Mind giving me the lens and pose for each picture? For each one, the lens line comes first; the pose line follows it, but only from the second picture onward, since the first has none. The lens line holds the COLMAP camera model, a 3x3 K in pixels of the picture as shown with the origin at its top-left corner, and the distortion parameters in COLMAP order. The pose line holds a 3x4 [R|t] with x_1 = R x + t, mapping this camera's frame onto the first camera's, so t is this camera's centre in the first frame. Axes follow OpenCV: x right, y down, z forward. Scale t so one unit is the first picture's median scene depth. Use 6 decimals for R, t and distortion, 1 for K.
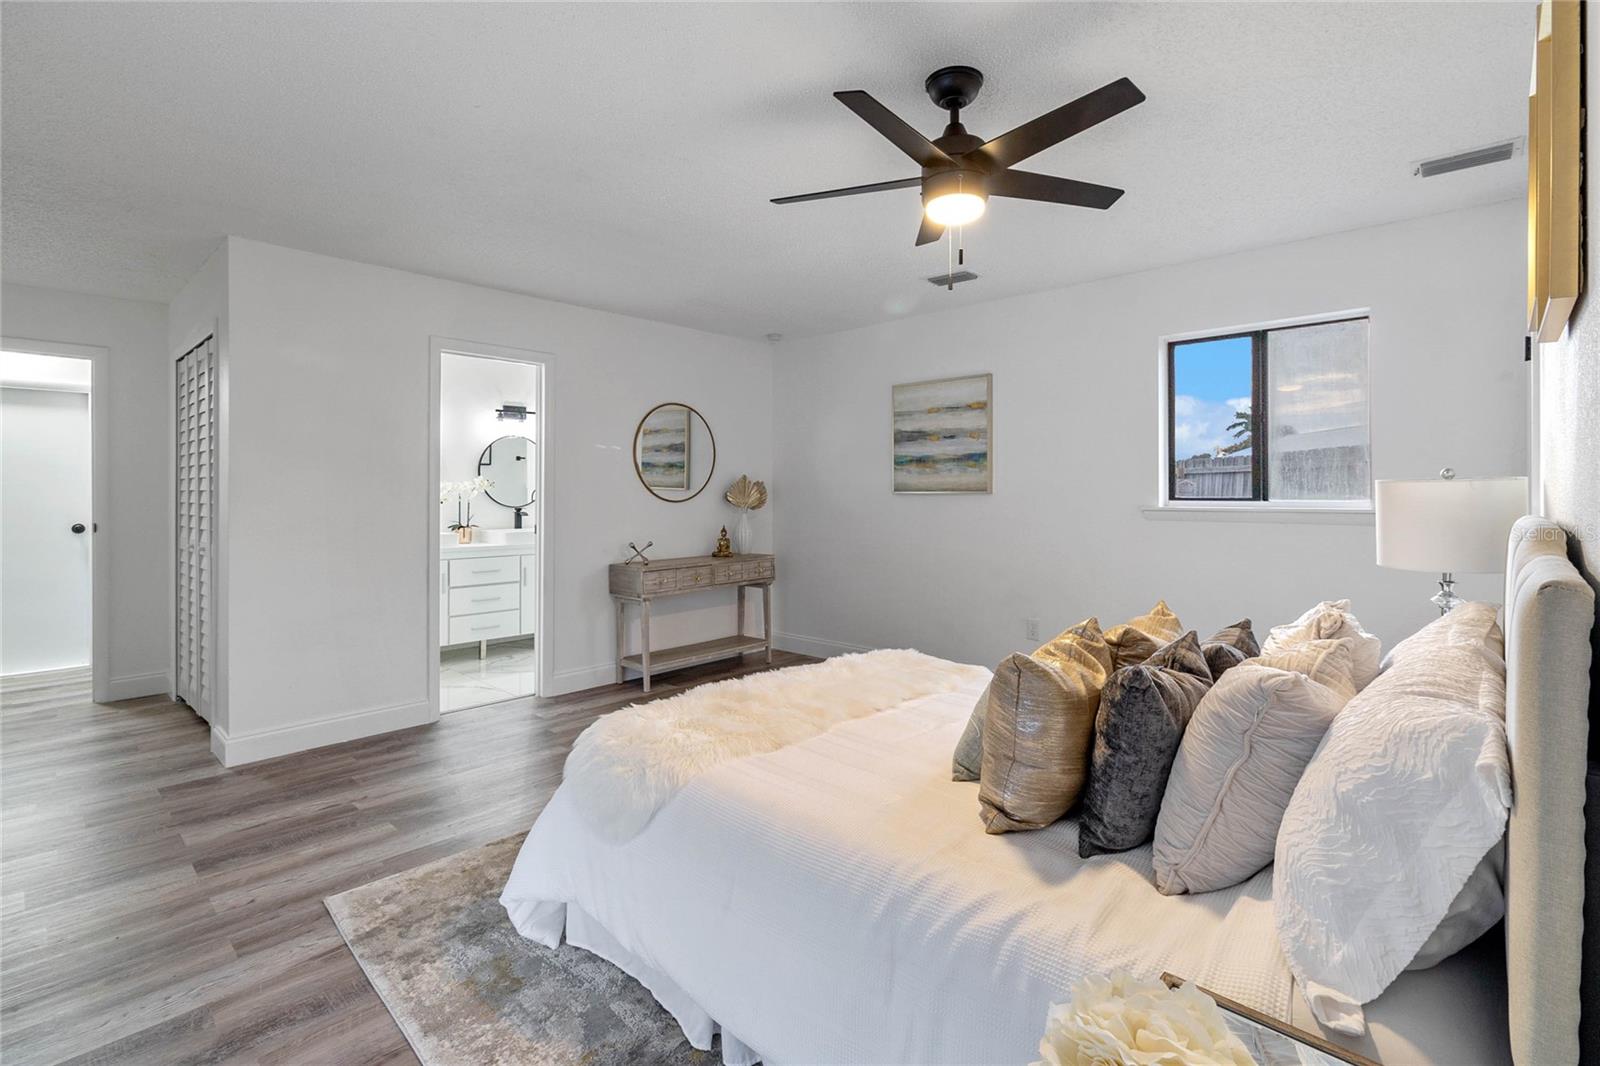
lens RADIAL K [[735.8, 0, 803.2], [0, 735.8, 506.4], [0, 0, 1]] dist [0.001397, 0.000330]
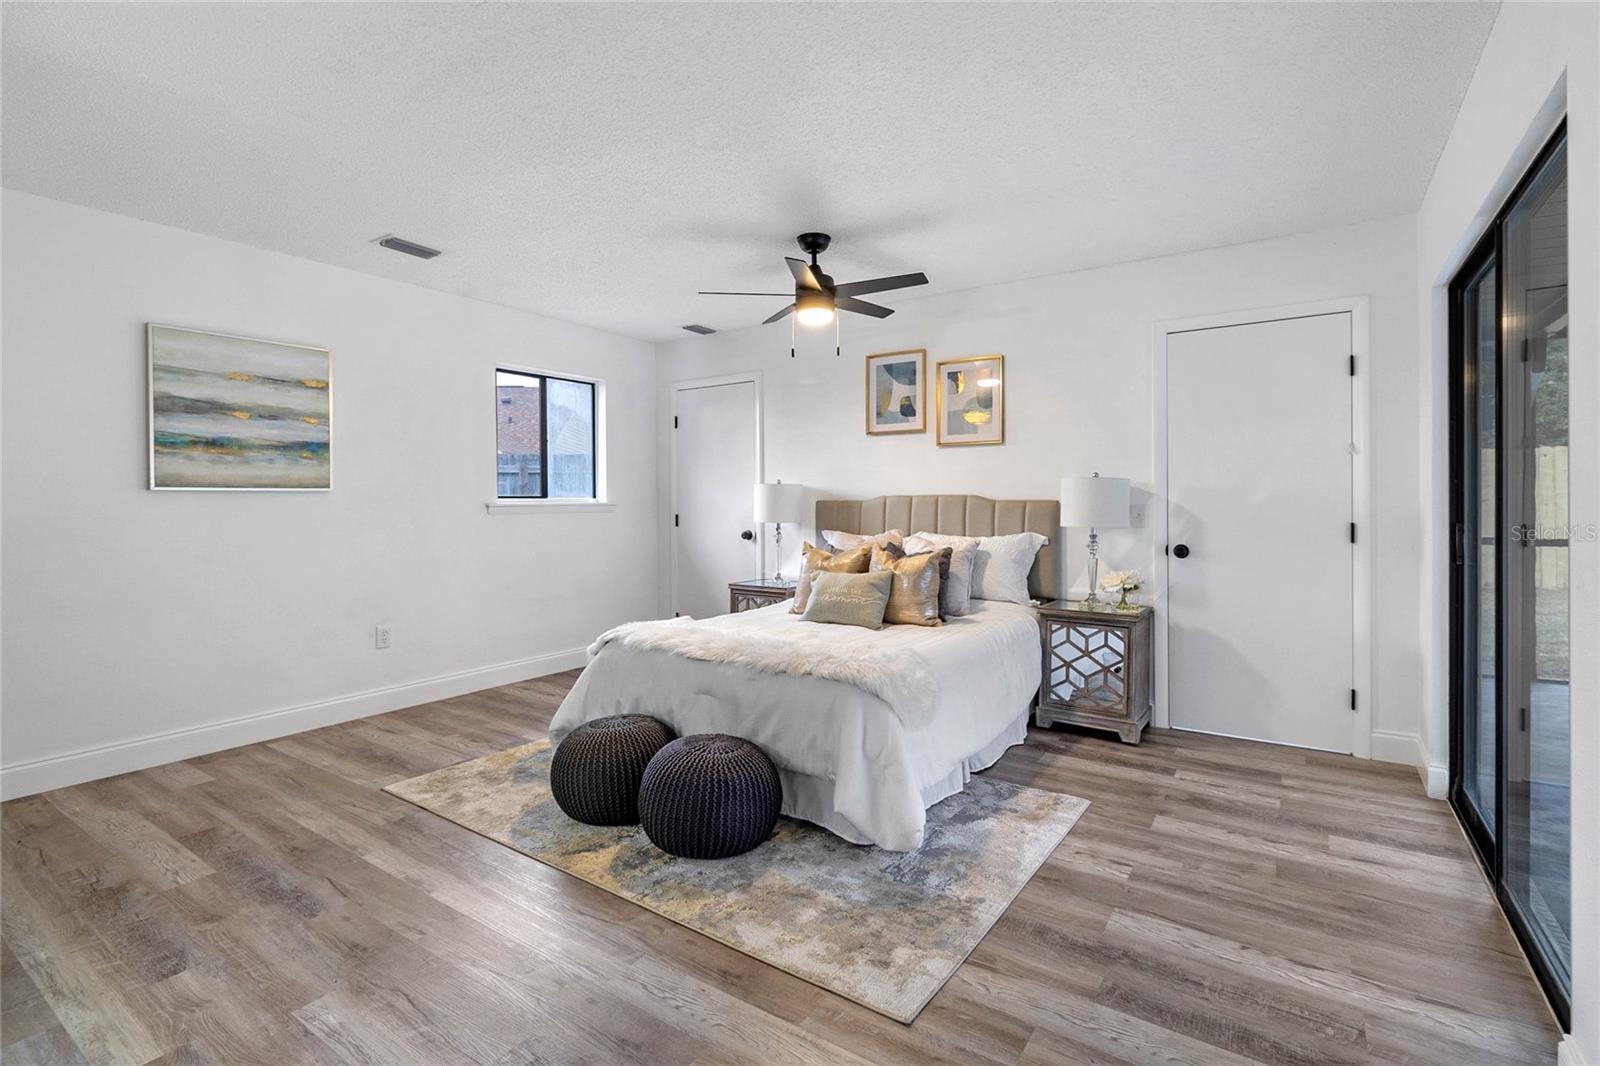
lens RADIAL K [[735.8, 0, 803.2], [0, 735.8, 506.4], [0, 0, 1]] dist [0.001397, 0.000330]
pose [[-0.157506, -0.003263, 0.987513, -0.778427], [0.029357, 0.999537, 0.007985, 0.010677], [-0.987082, 0.030248, -0.157338, 0.694464]]
